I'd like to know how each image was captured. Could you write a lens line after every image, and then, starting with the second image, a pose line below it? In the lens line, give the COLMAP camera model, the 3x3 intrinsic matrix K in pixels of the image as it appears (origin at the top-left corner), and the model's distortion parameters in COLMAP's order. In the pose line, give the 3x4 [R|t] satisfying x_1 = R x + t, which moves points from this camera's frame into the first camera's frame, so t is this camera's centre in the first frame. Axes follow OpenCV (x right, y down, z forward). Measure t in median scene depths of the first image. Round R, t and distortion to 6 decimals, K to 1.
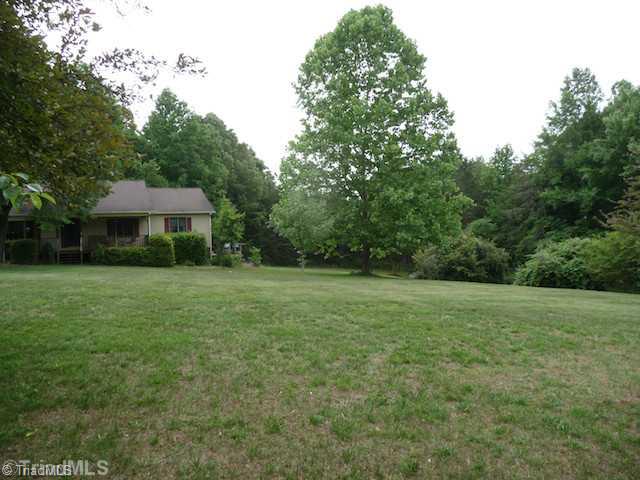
lens RADIAL K [[558.5, 0, 320.0], [0, 558.5, 240.0], [0, 0, 1]] dist [-0.004326, 0.000616]
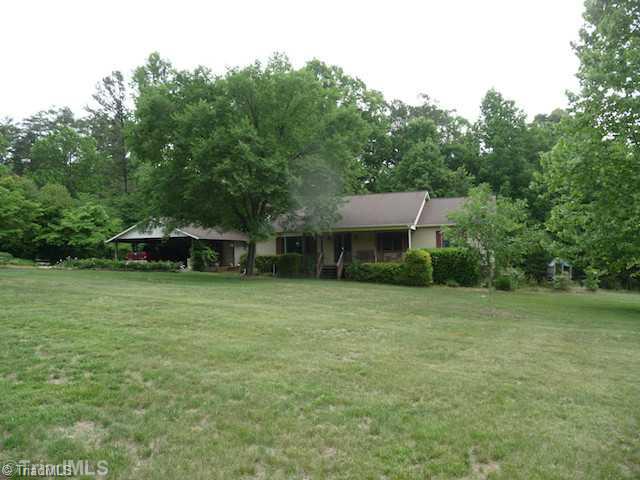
lens RADIAL K [[558.5, 0, 320.0], [0, 558.5, 240.0], [0, 0, 1]] dist [-0.004326, 0.000616]
pose [[0.743828, -0.007875, -0.668325, 0.188534], [-0.013227, 0.999561, -0.026500, 0.000444], [0.668240, 0.028551, 0.743398, 0.241415]]
